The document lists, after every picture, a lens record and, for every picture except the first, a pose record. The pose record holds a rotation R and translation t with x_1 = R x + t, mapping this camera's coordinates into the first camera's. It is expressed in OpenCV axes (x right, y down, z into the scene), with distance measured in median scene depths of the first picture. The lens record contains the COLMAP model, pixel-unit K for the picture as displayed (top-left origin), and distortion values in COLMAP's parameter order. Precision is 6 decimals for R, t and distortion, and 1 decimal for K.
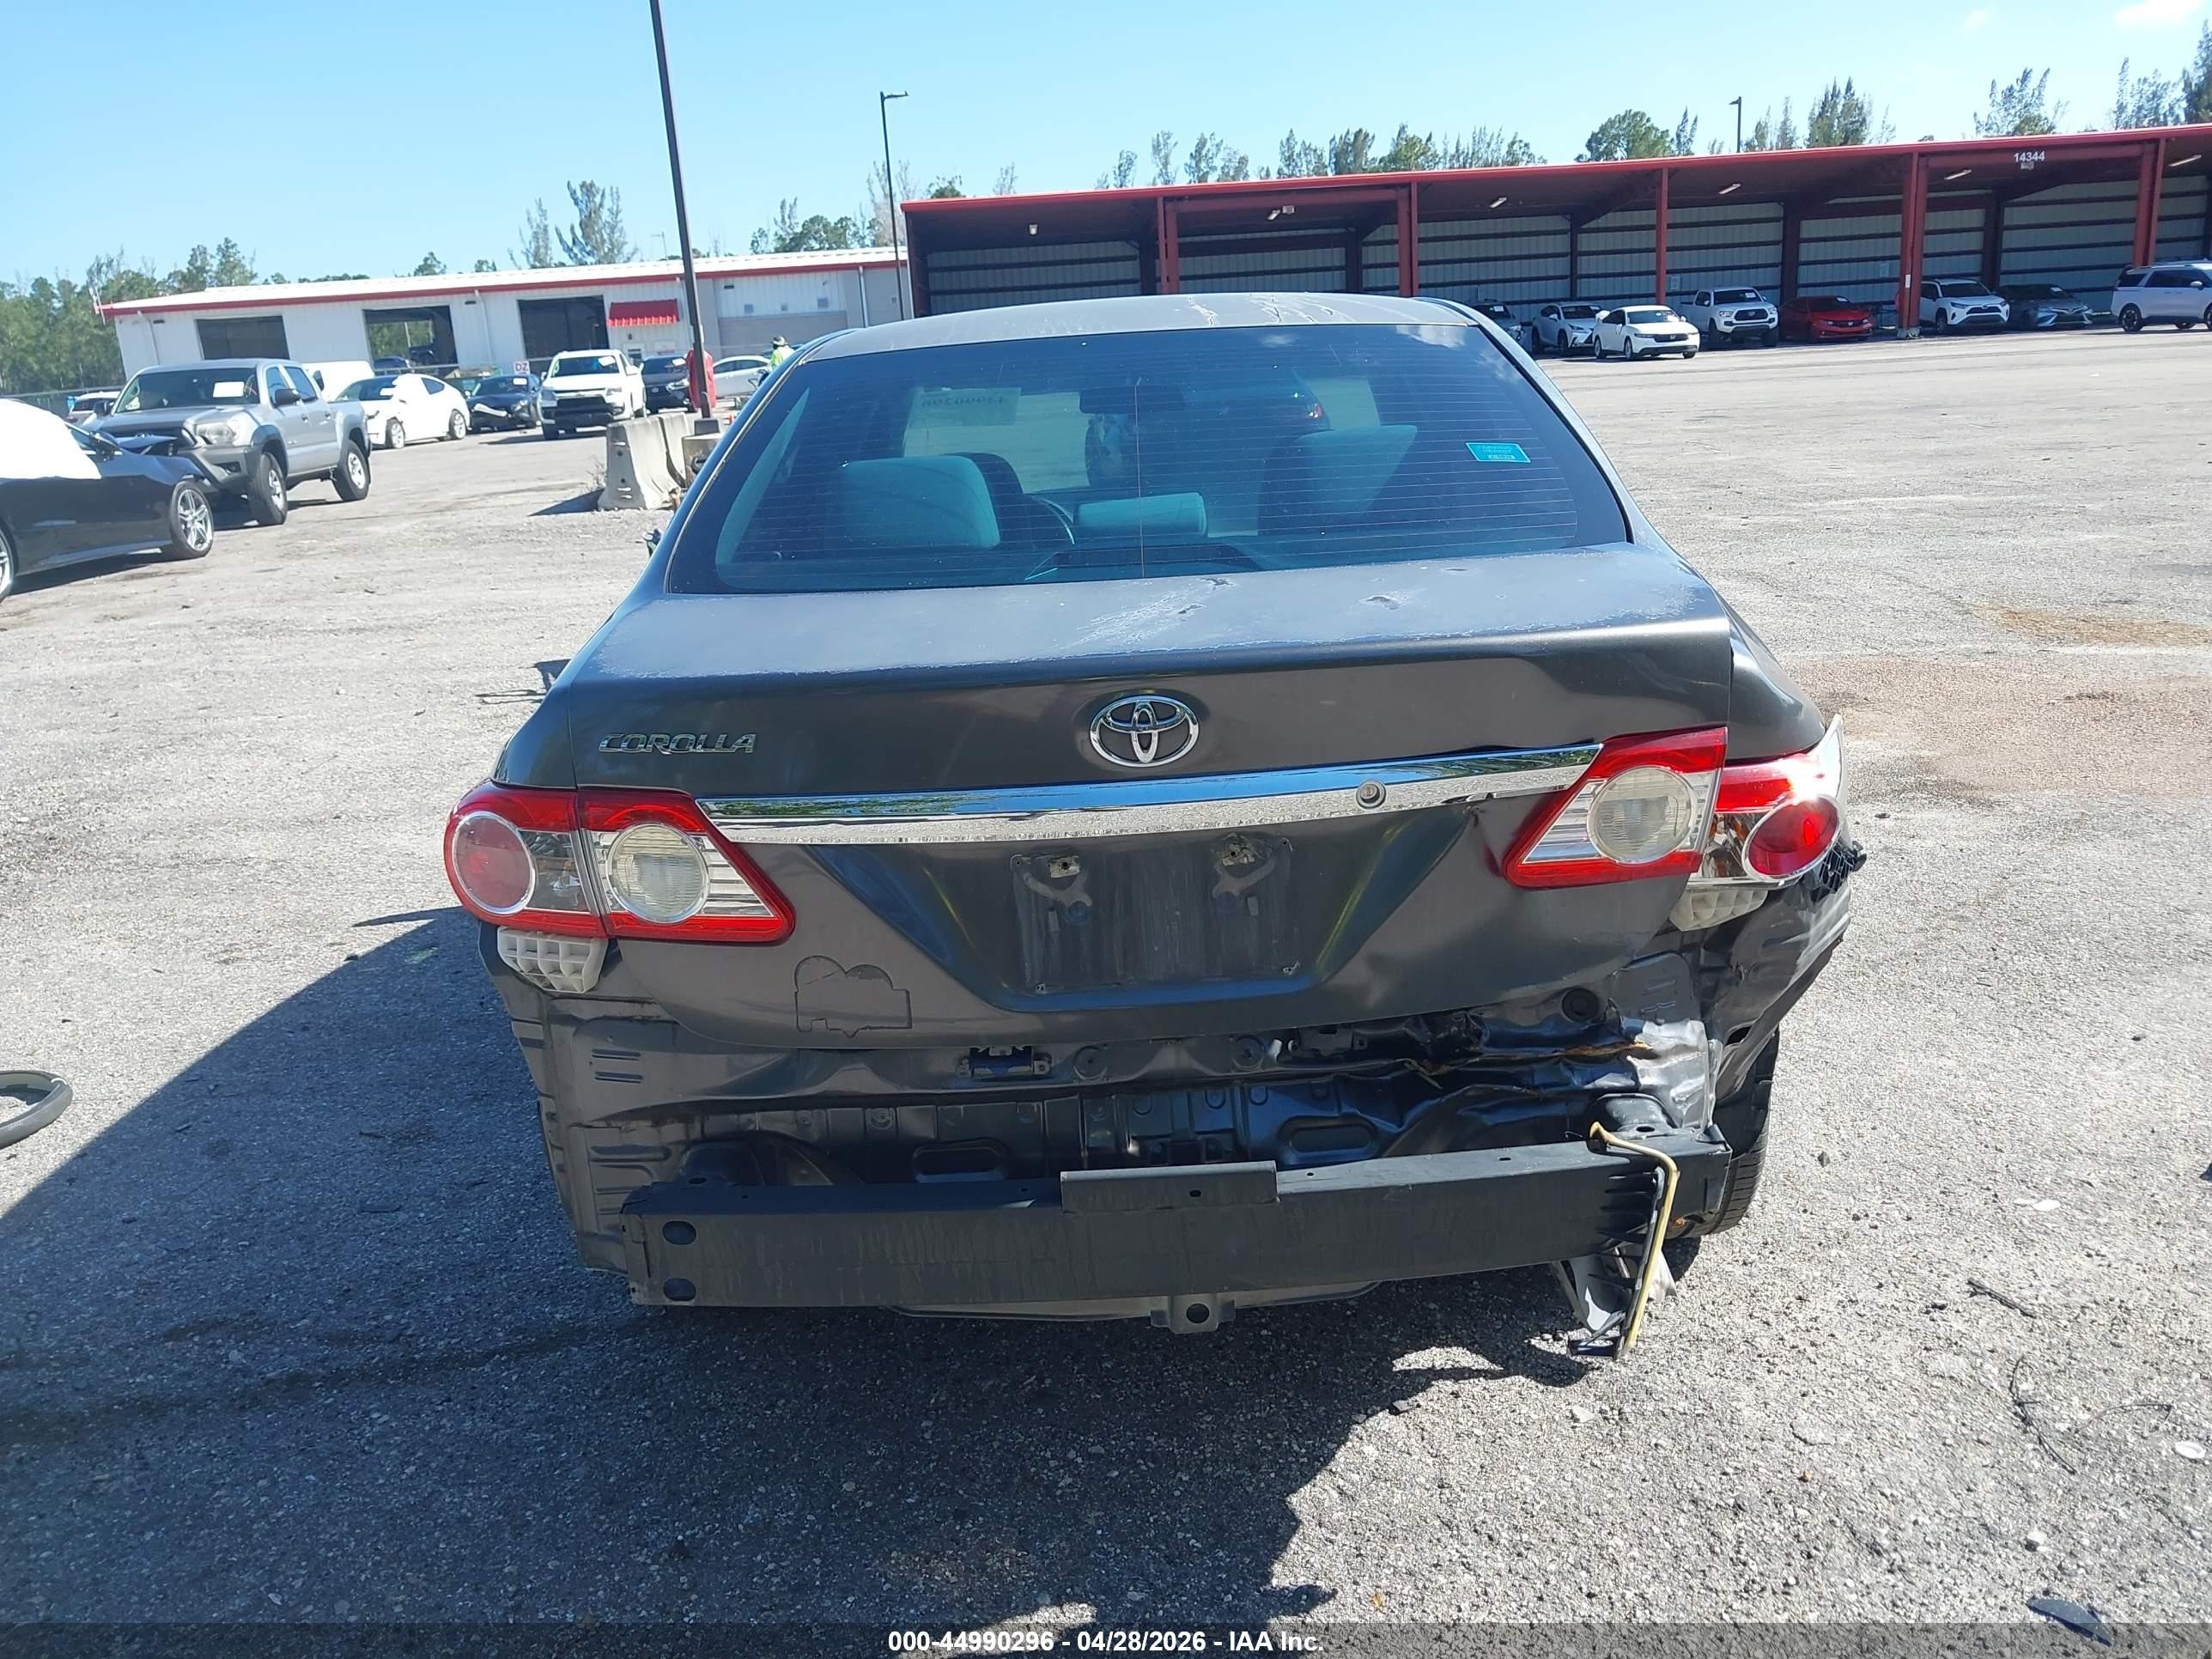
lens RADIAL K [[1747.2, 0, 1104.6], [0, 1747.2, 847.3], [0, 0, 1]] dist [0.000450, -0.006506]
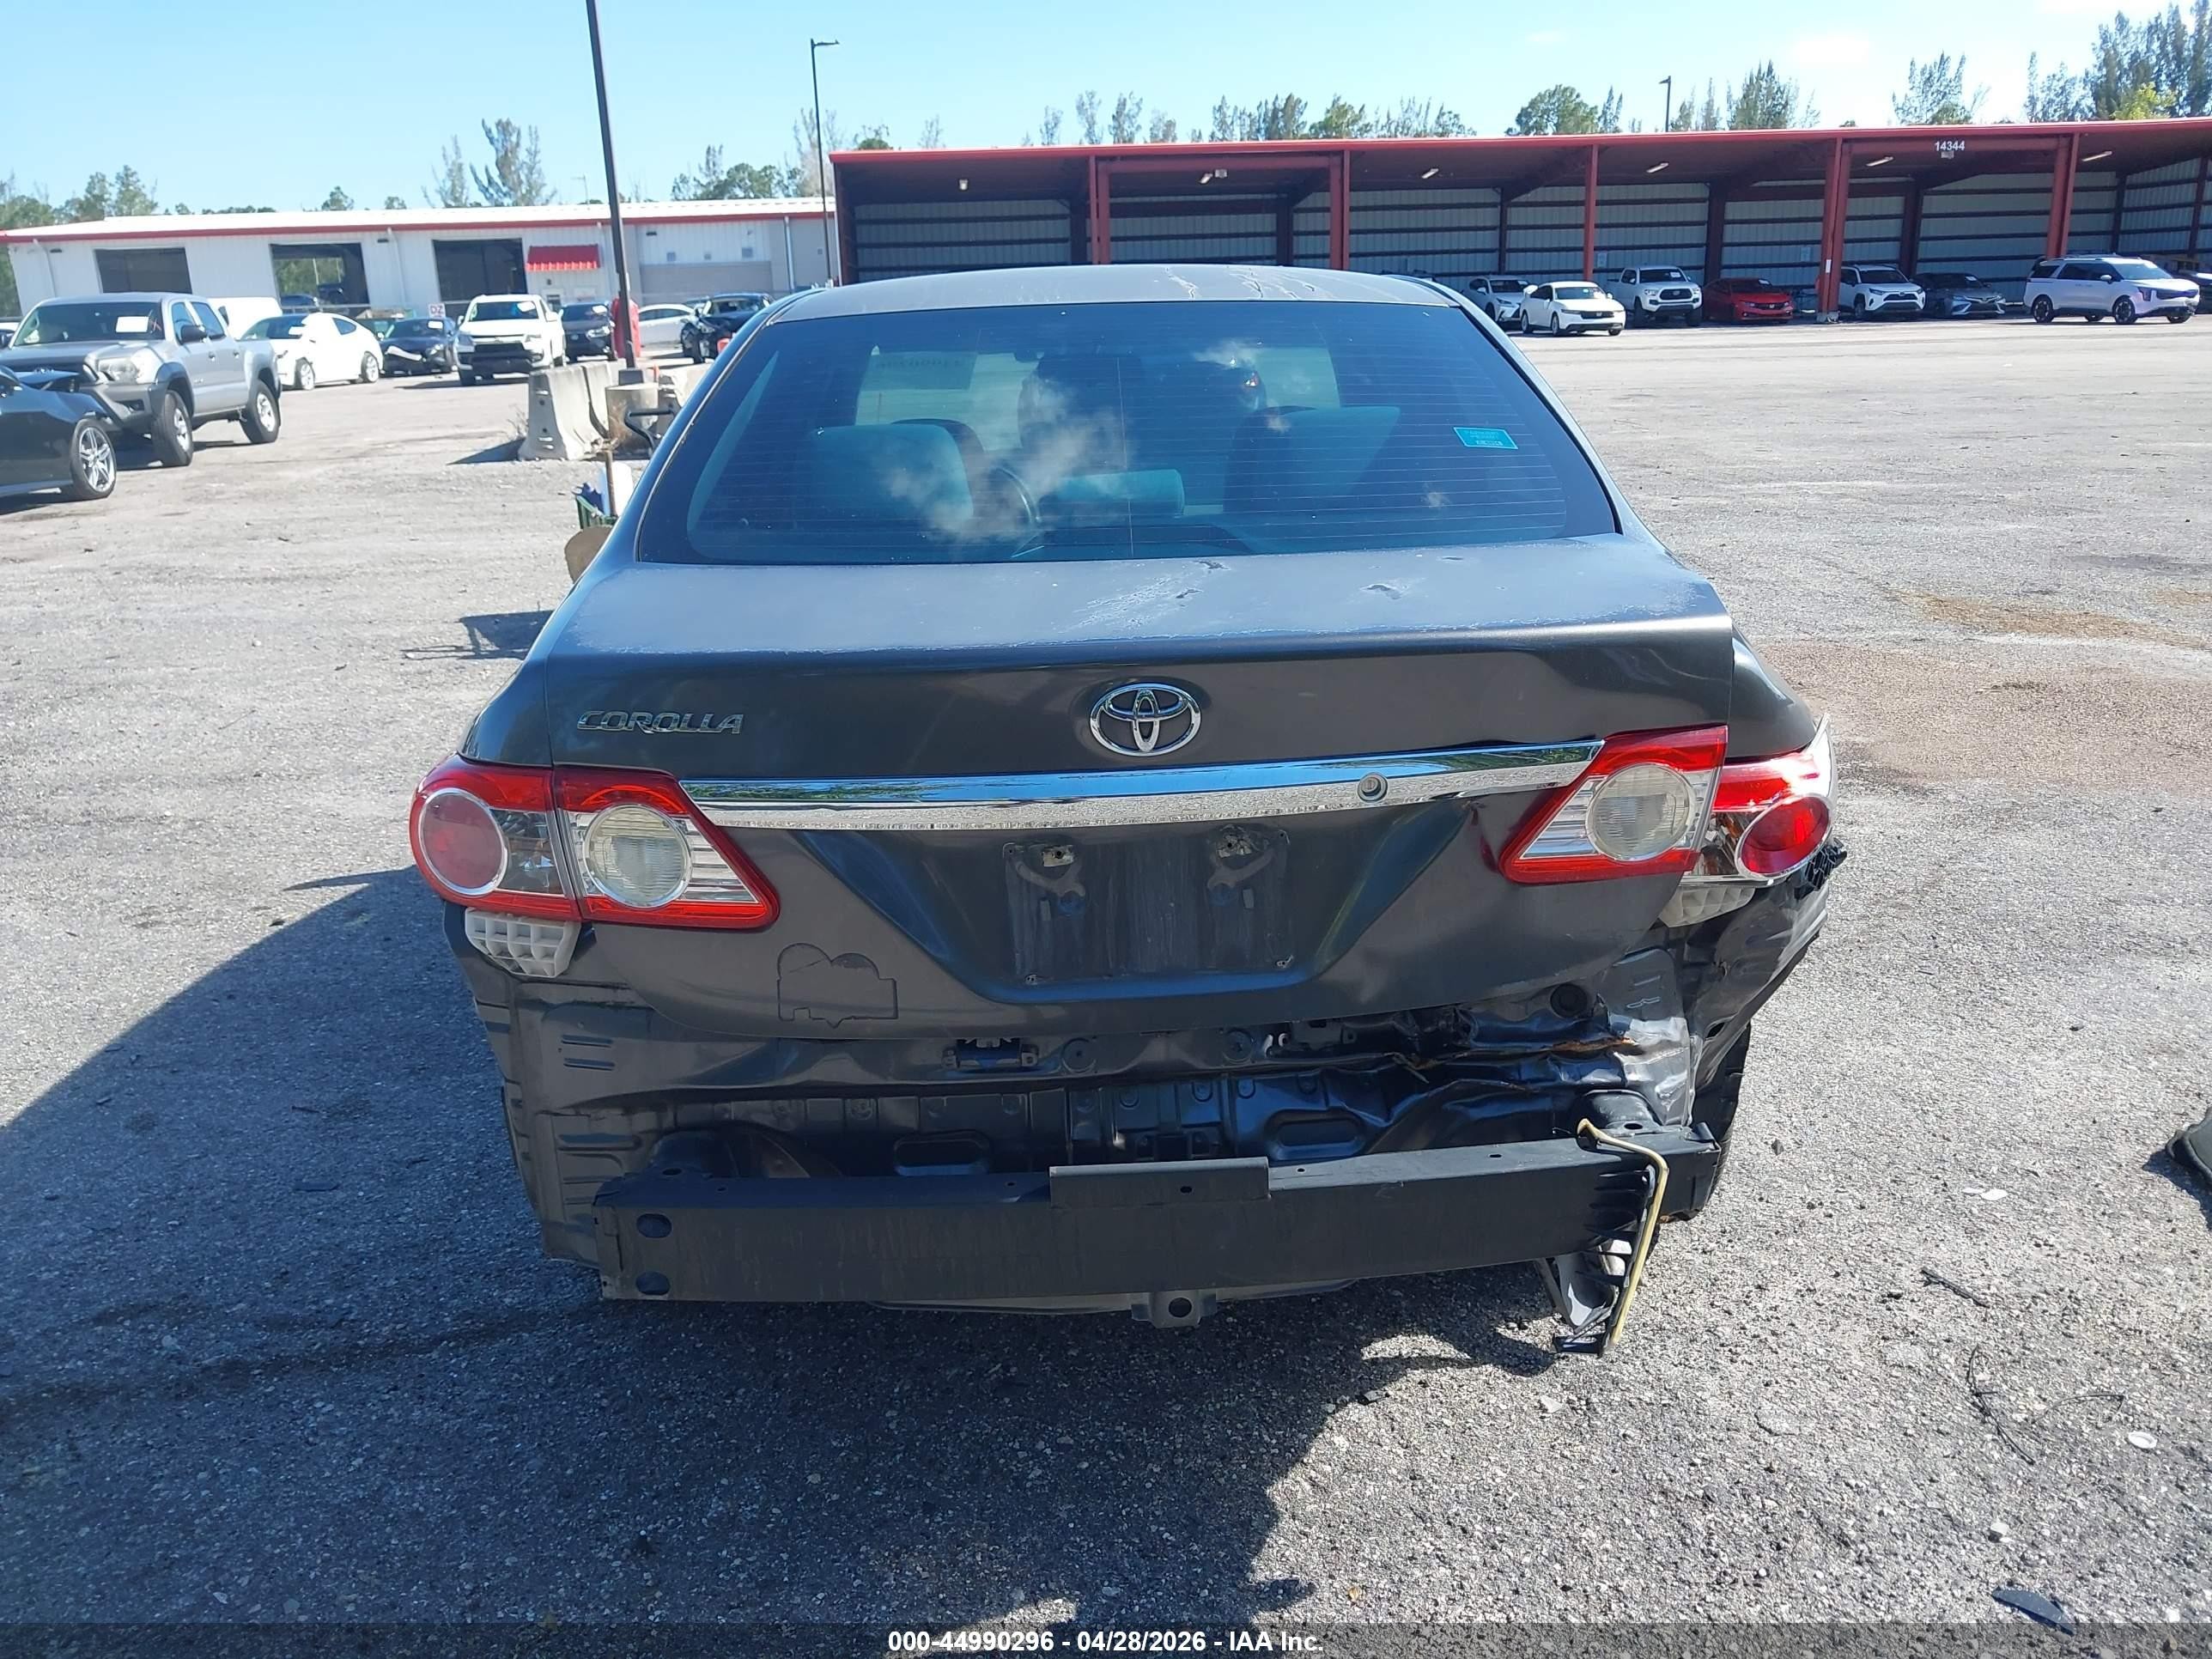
lens RADIAL K [[1747.2, 0, 1109.5], [0, 1747.2, 846.2], [0, 0, 1]] dist [0.000450, -0.006506]
pose [[0.998678, 0.015355, 0.049063, -0.022839], [-0.016340, 0.999672, 0.019739, -0.007585], [-0.048744, -0.020515, 0.998601, 0.012400]]
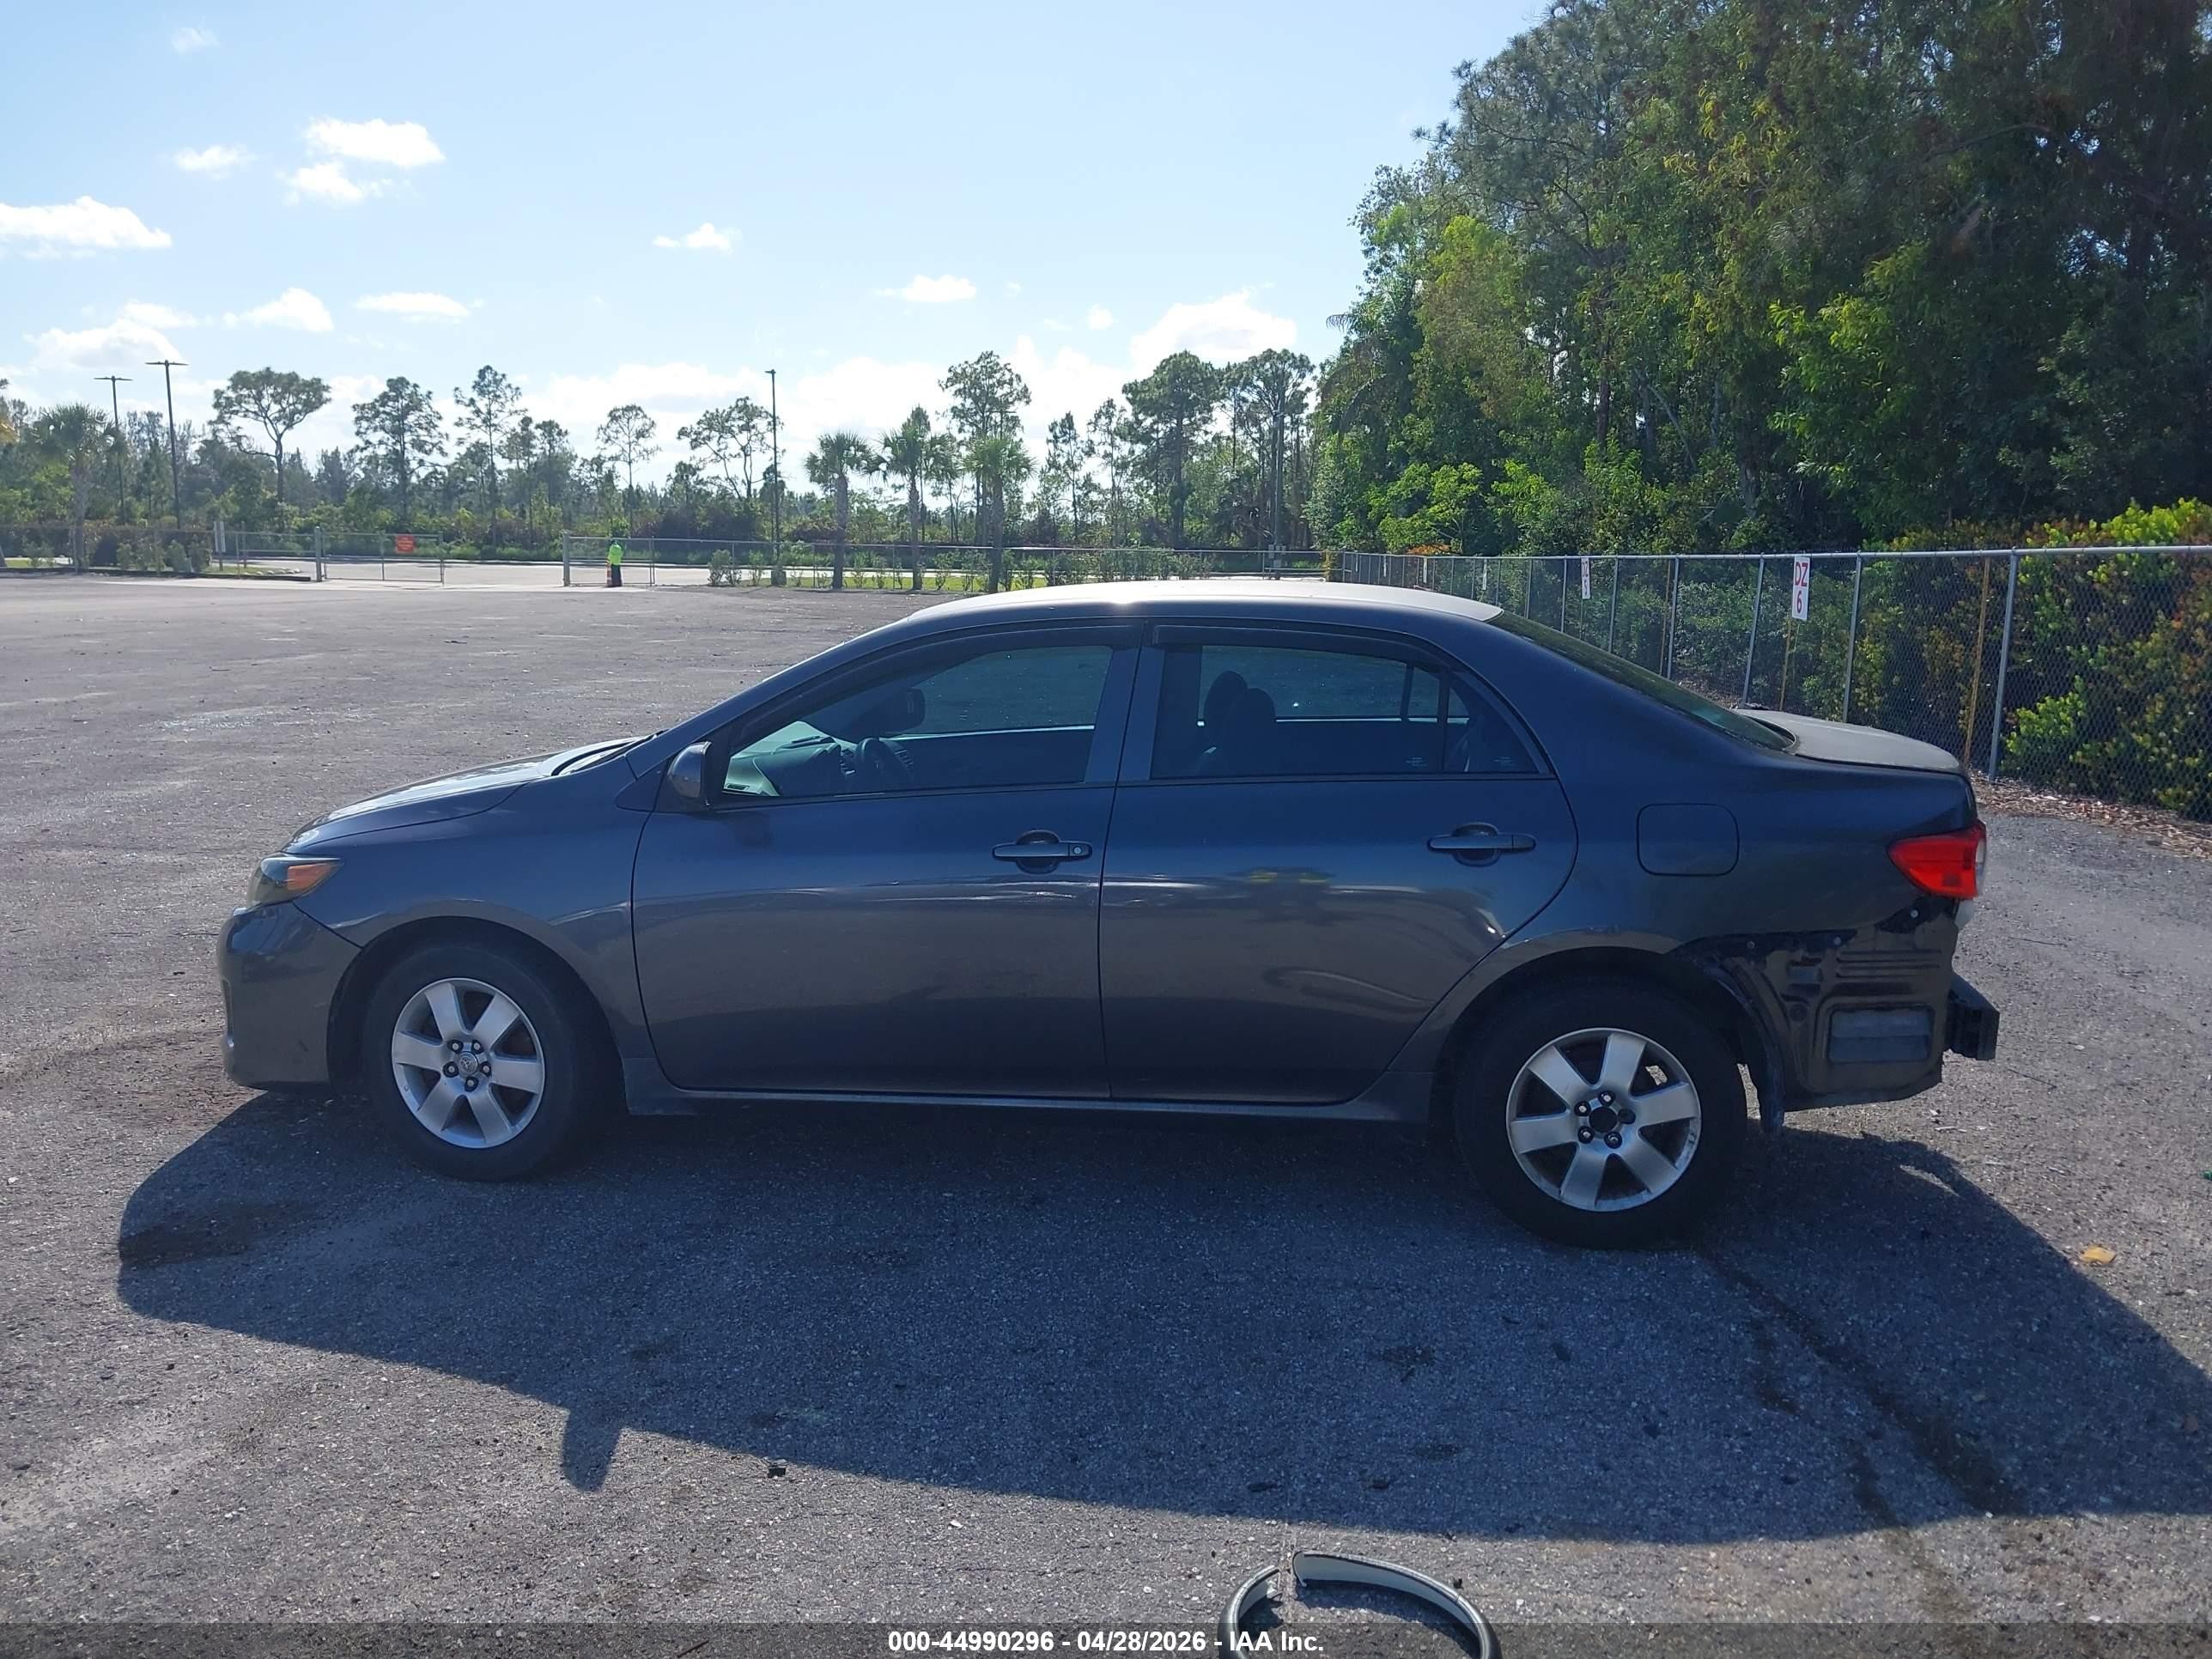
lens RADIAL K [[1747.2, 0, 1108.8], [0, 1747.2, 848.6], [0, 0, 1]] dist [0.000450, -0.006506]
pose [[0.091323, -0.109740, 0.989756, -1.349116], [0.253208, 0.963802, 0.083499, -0.240123], [-0.963092, 0.242989, 0.115804, 0.958809]]
